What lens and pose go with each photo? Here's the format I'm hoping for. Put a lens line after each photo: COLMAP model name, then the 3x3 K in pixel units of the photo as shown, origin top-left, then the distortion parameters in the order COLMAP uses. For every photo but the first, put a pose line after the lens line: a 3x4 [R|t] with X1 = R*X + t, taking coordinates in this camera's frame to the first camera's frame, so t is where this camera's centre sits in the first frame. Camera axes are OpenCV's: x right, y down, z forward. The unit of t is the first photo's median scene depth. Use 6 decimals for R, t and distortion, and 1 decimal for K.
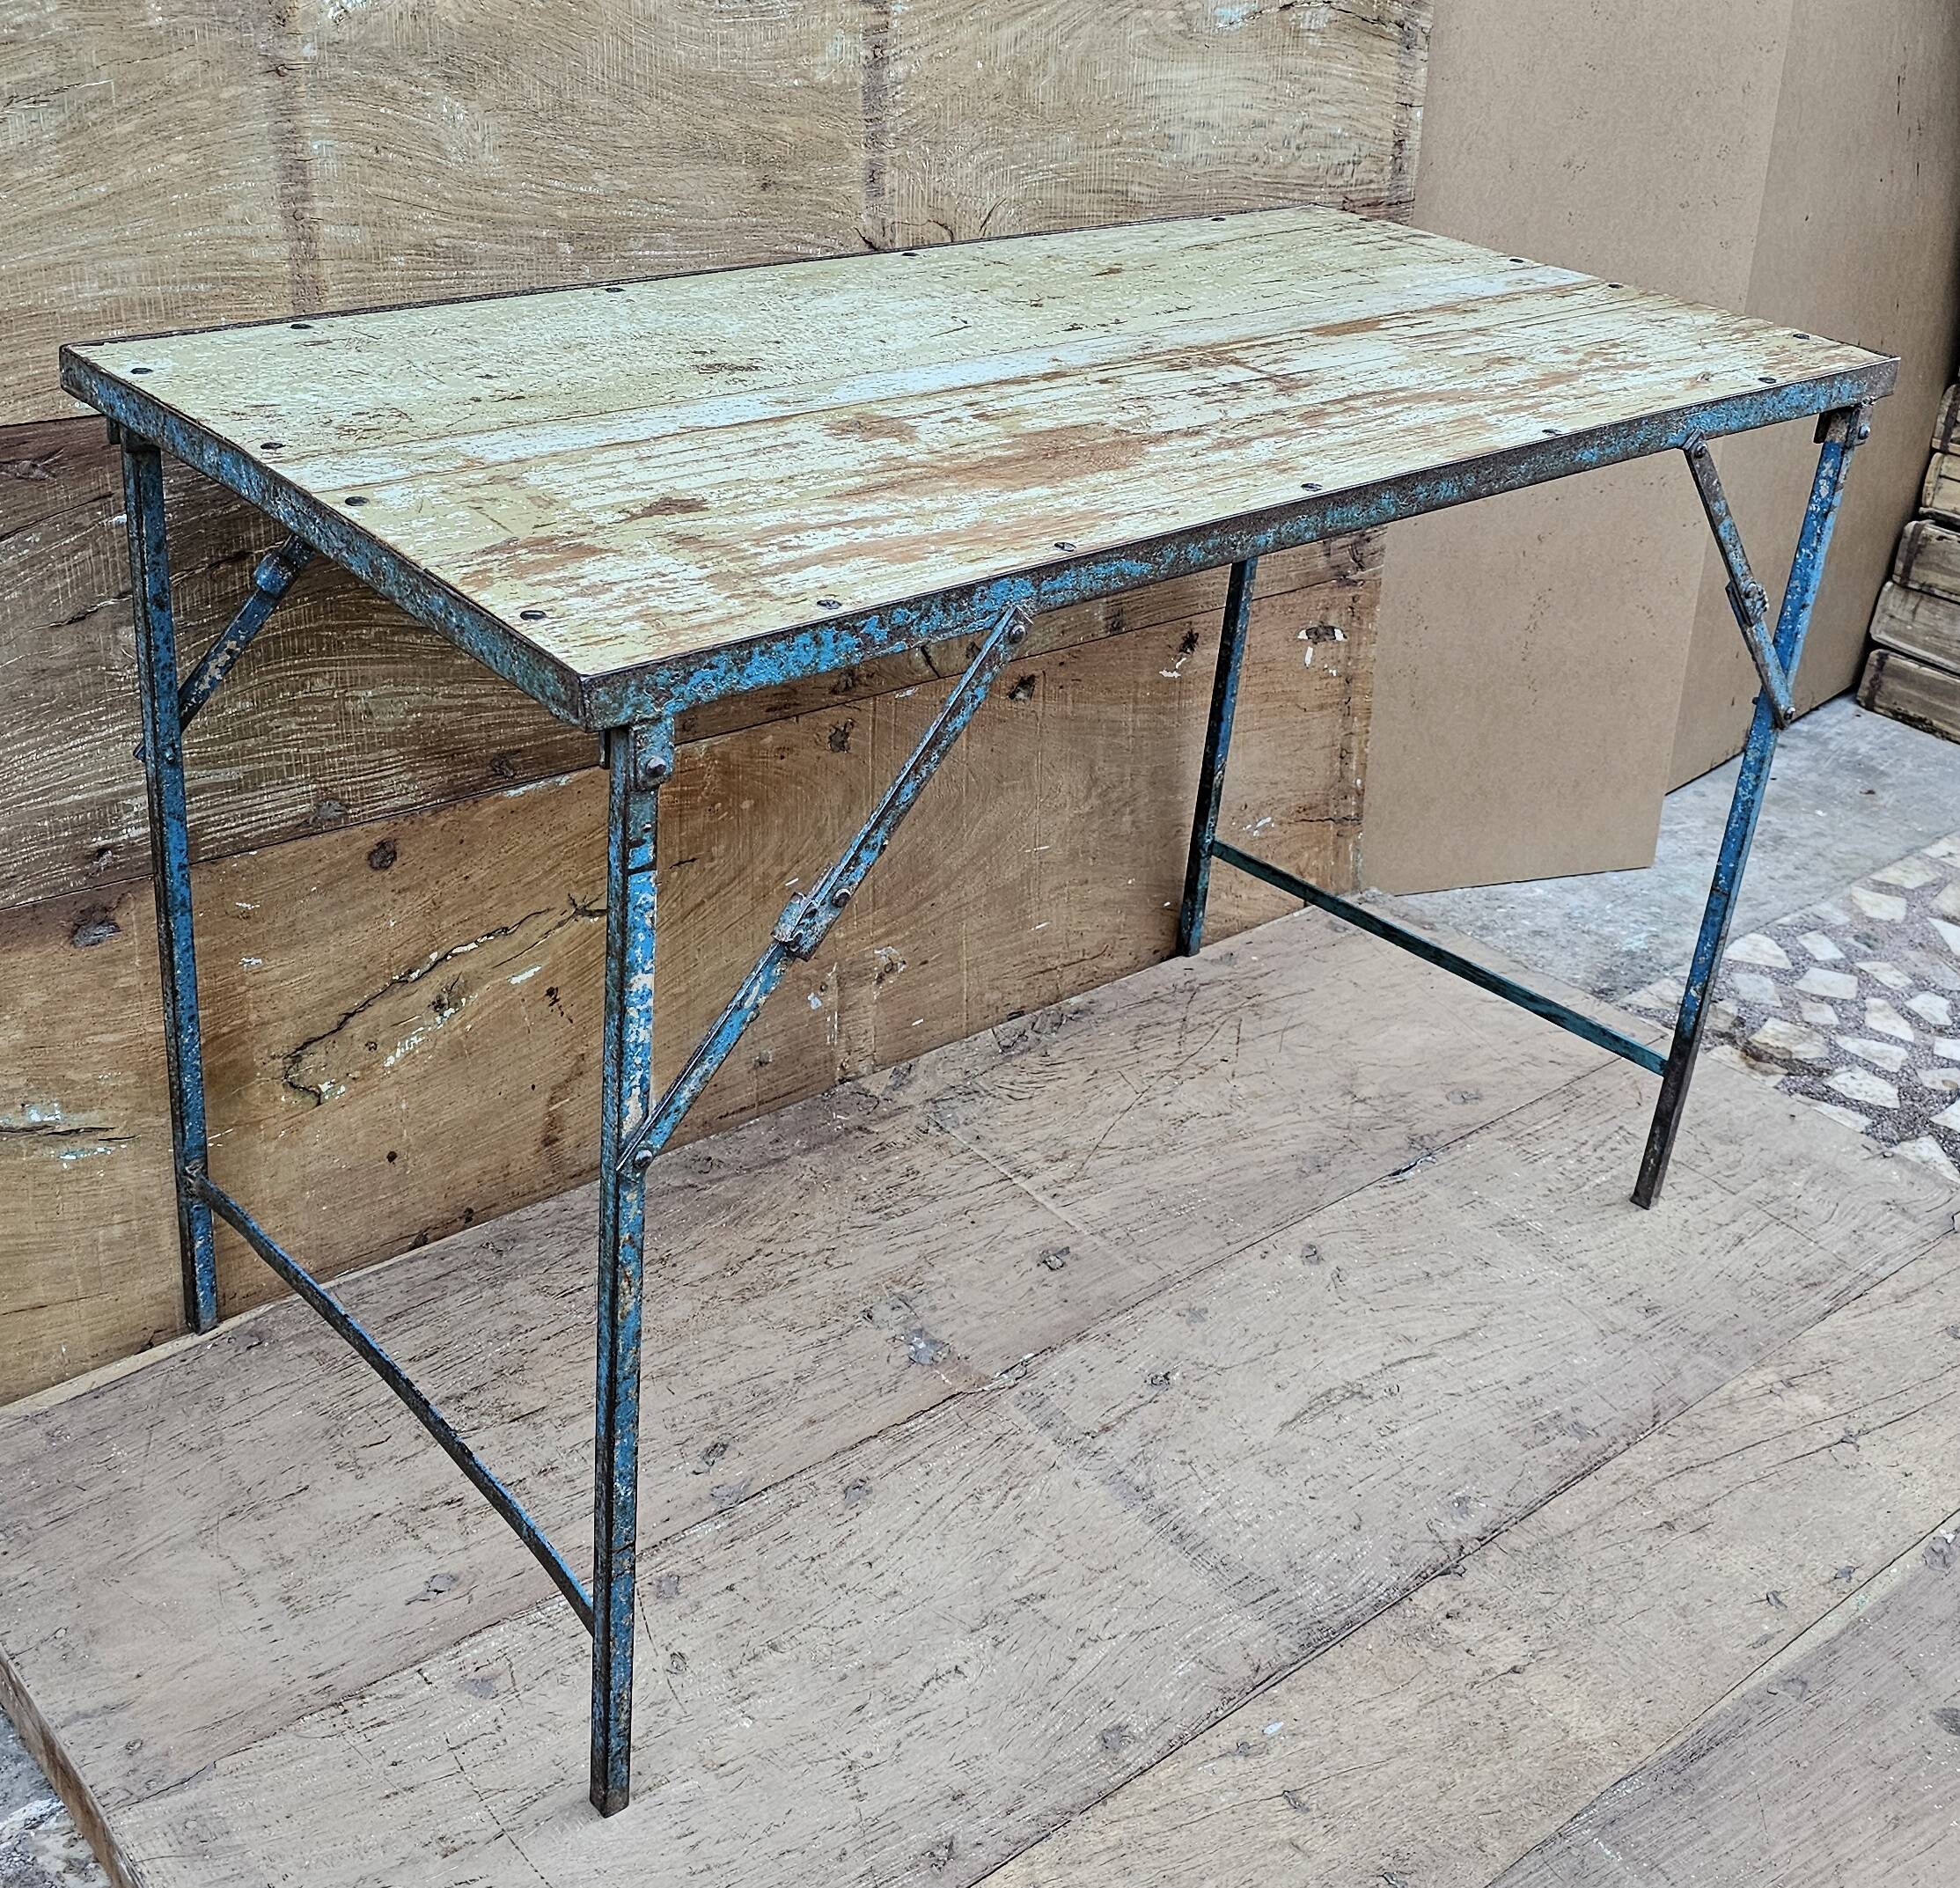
lens RADIAL K [[2365.1, 0, 981.2], [0, 2365.1, 791.4], [0, 0, 1]] dist [0.140360, -0.367471]
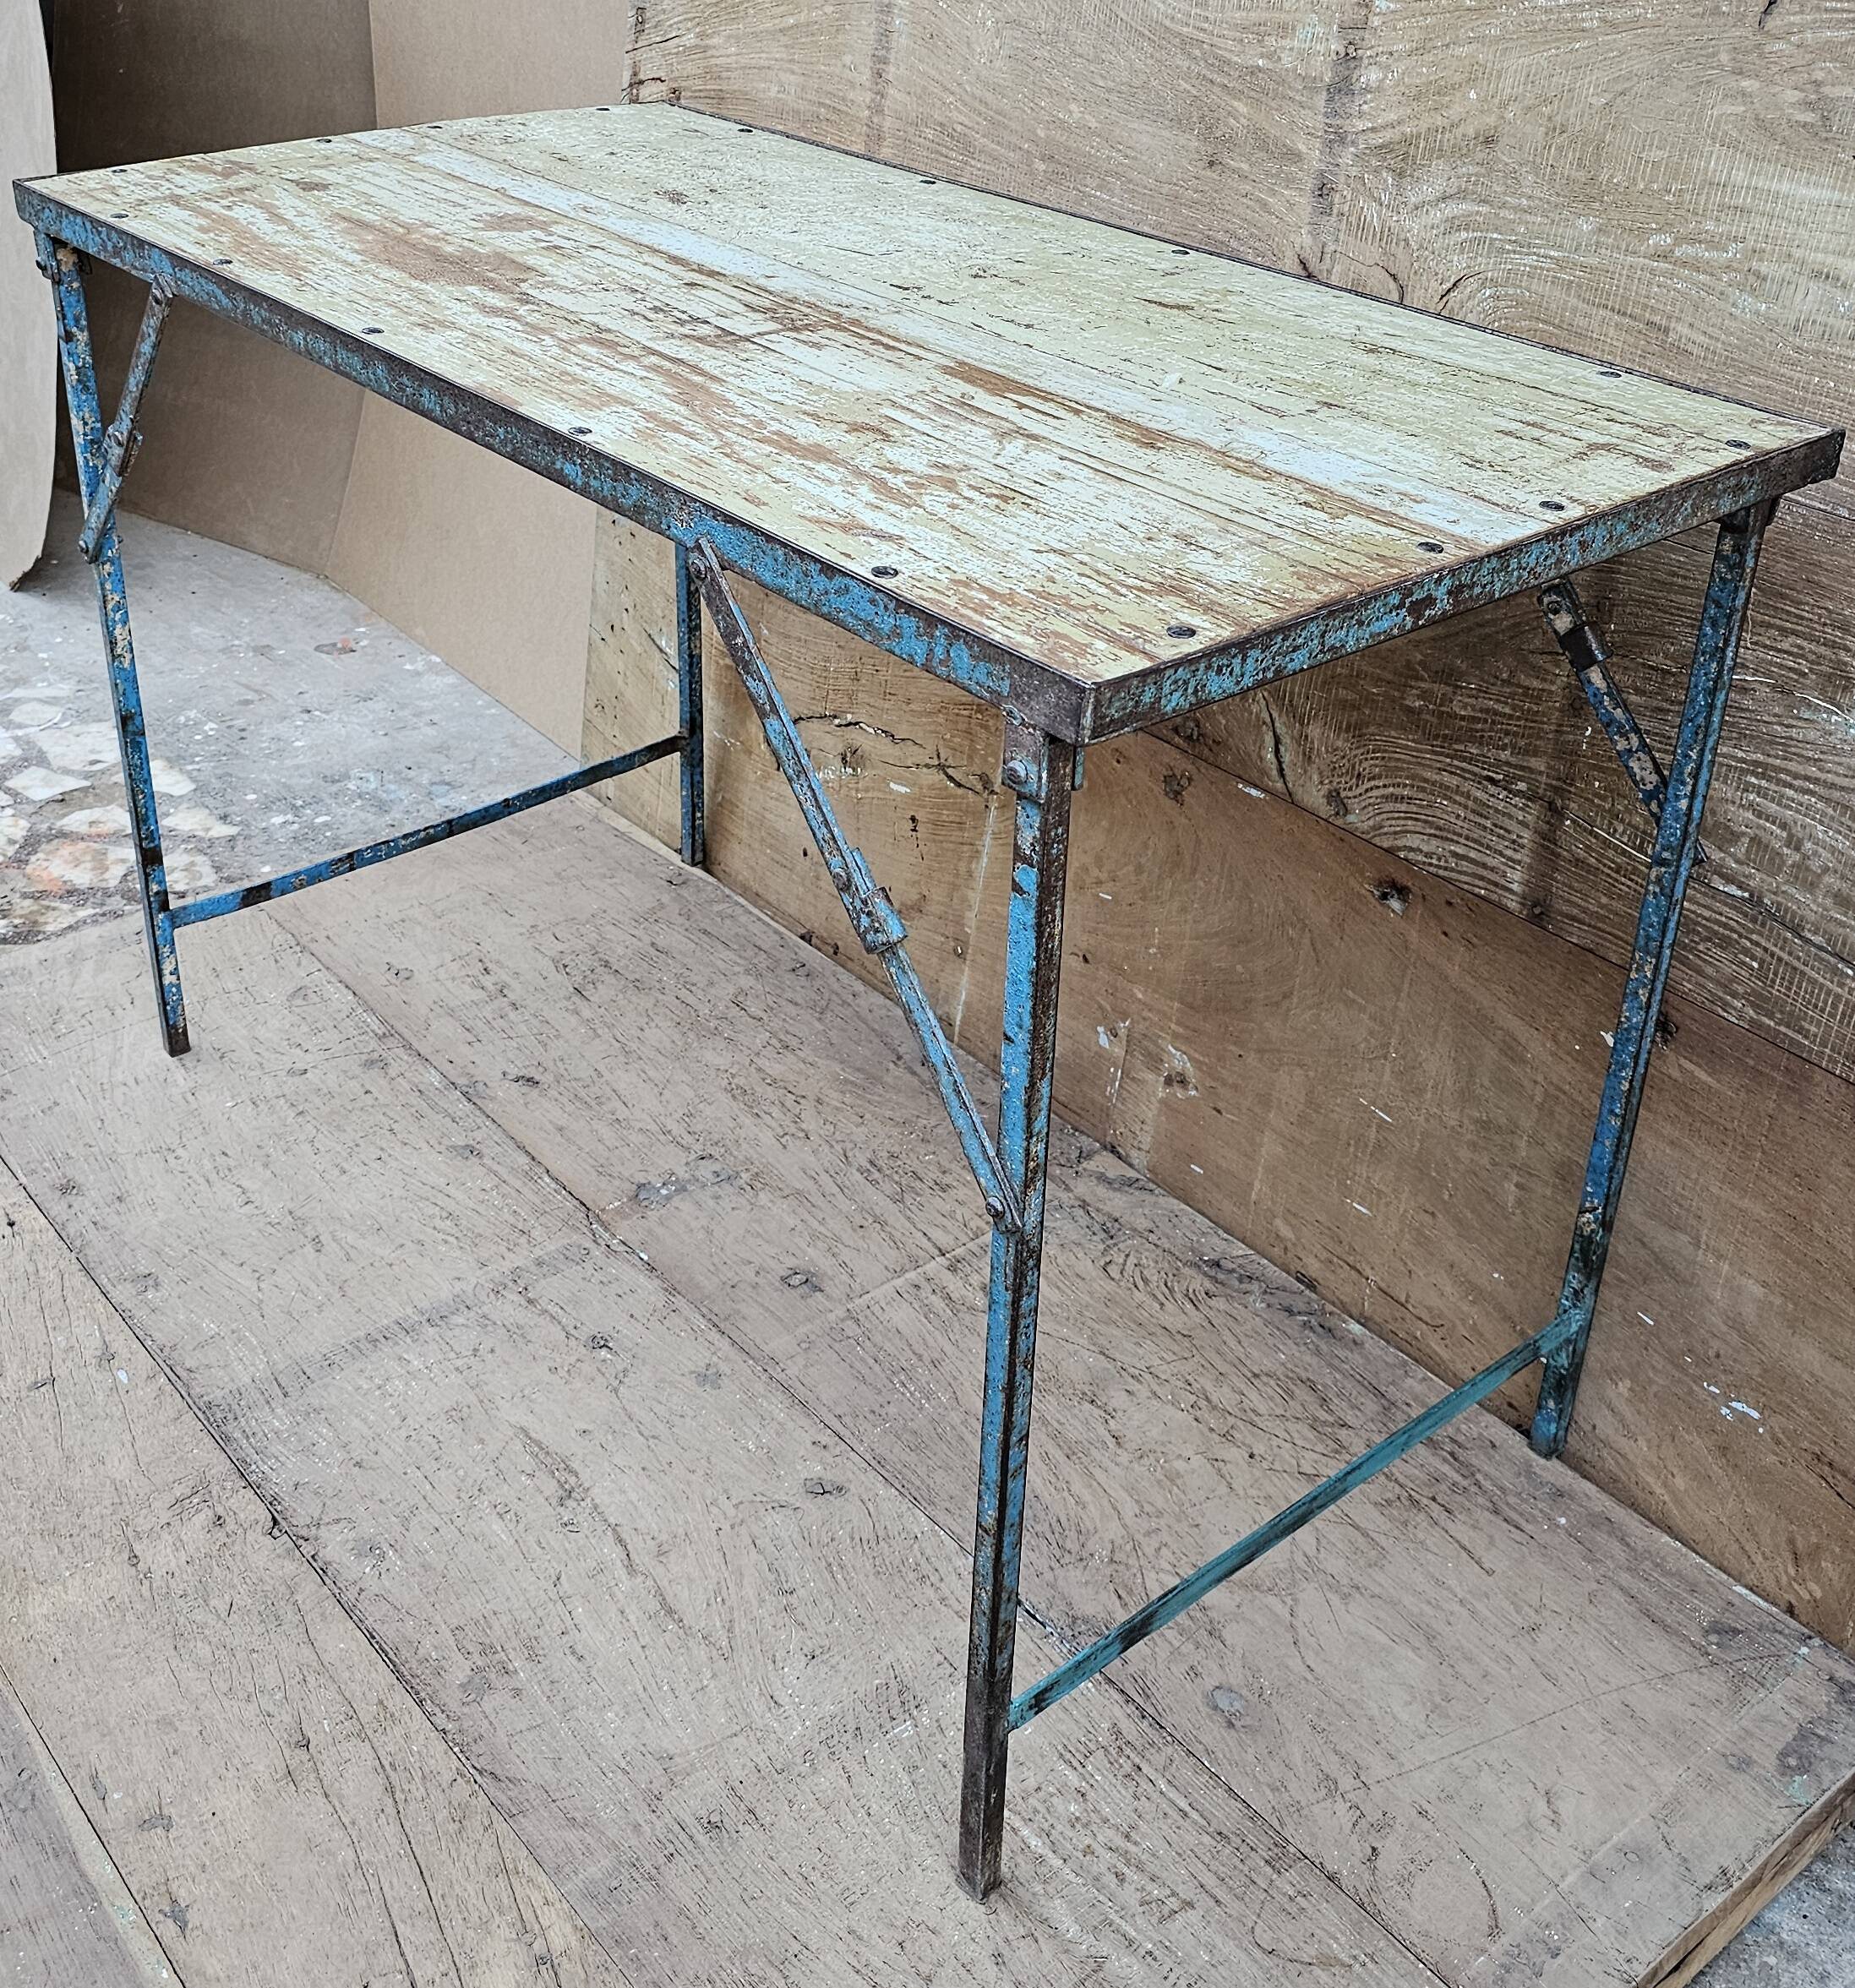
lens RADIAL K [[2287.9, 0, 911.7], [0, 2287.9, 741.6], [0, 0, 1]] dist [0.102160, -0.191493]
pose [[-0.015040, 0.362685, -0.931790, 0.868245], [-0.457938, 0.825917, 0.328867, -0.321439], [0.888857, 0.431648, 0.153666, 0.885252]]
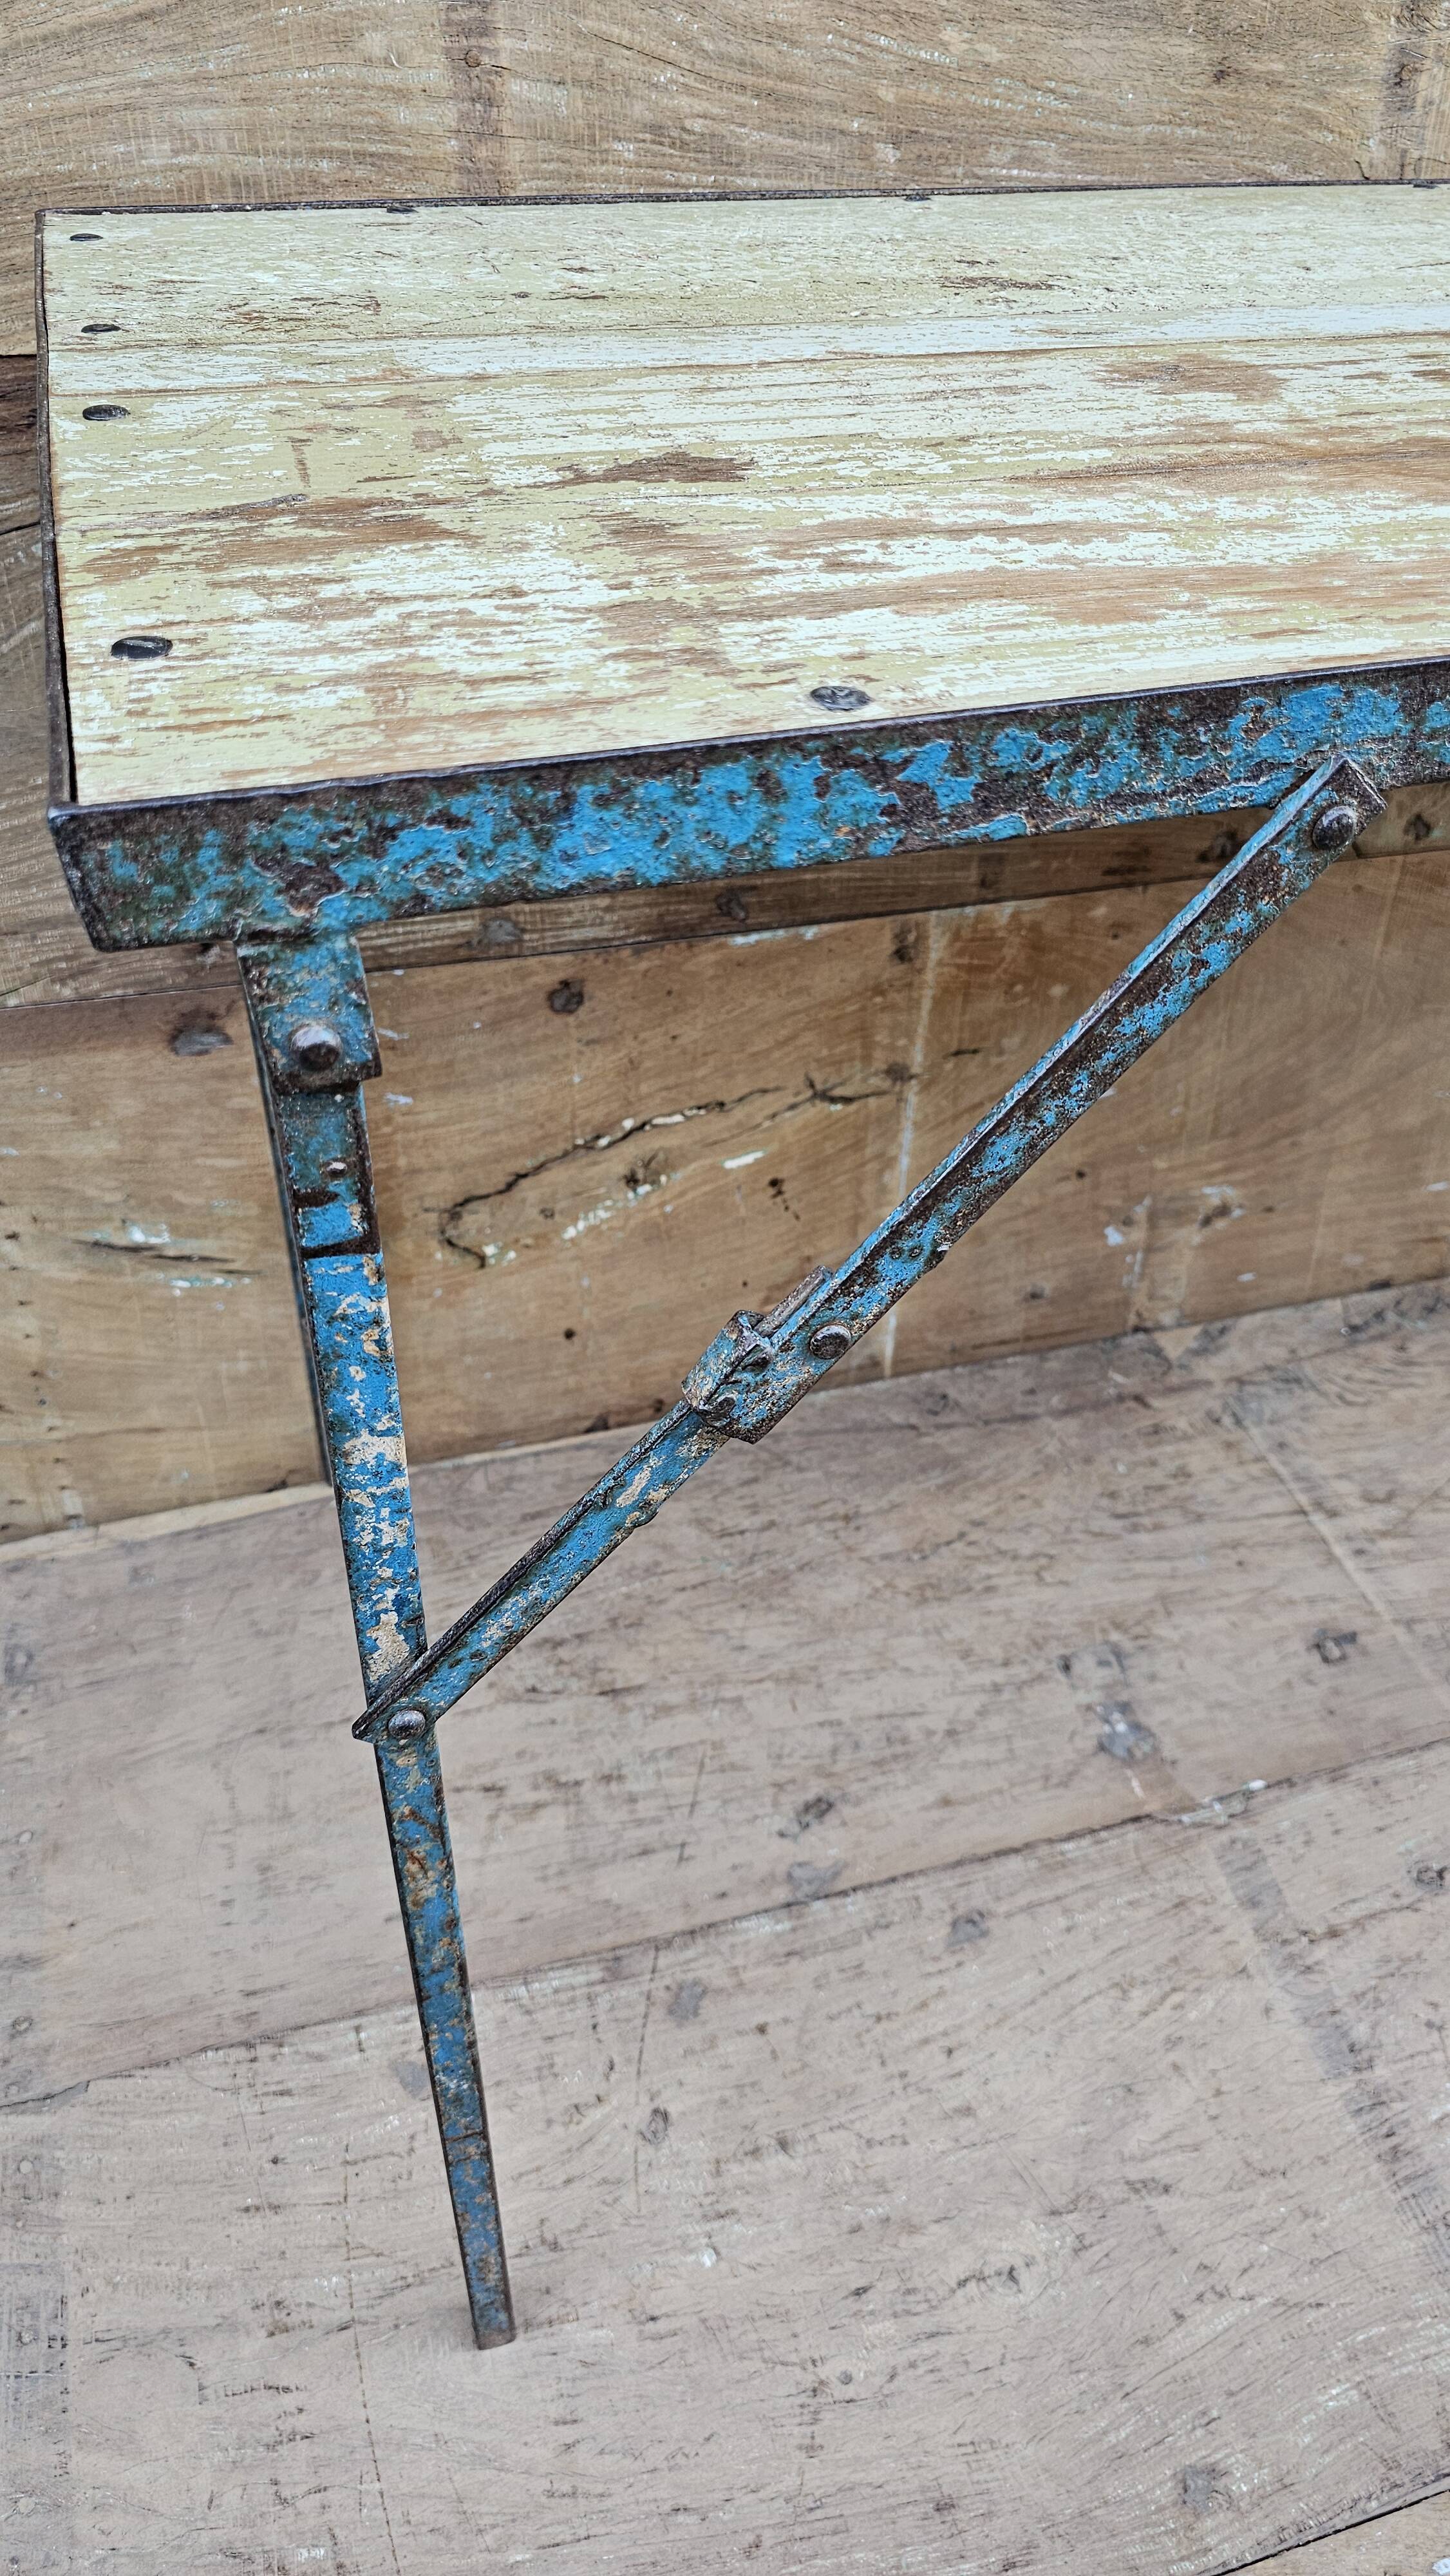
lens RADIAL K [[1758.3, 0, 734.6], [0, 1758.3, 1251.2], [0, 0, 1]] dist [0.041396, -0.048899]
pose [[0.911077, 0.214765, -0.351873, 0.030979], [-0.137299, 0.962924, 0.232221, -0.036696], [0.388700, -0.163260, 0.906785, 0.464282]]
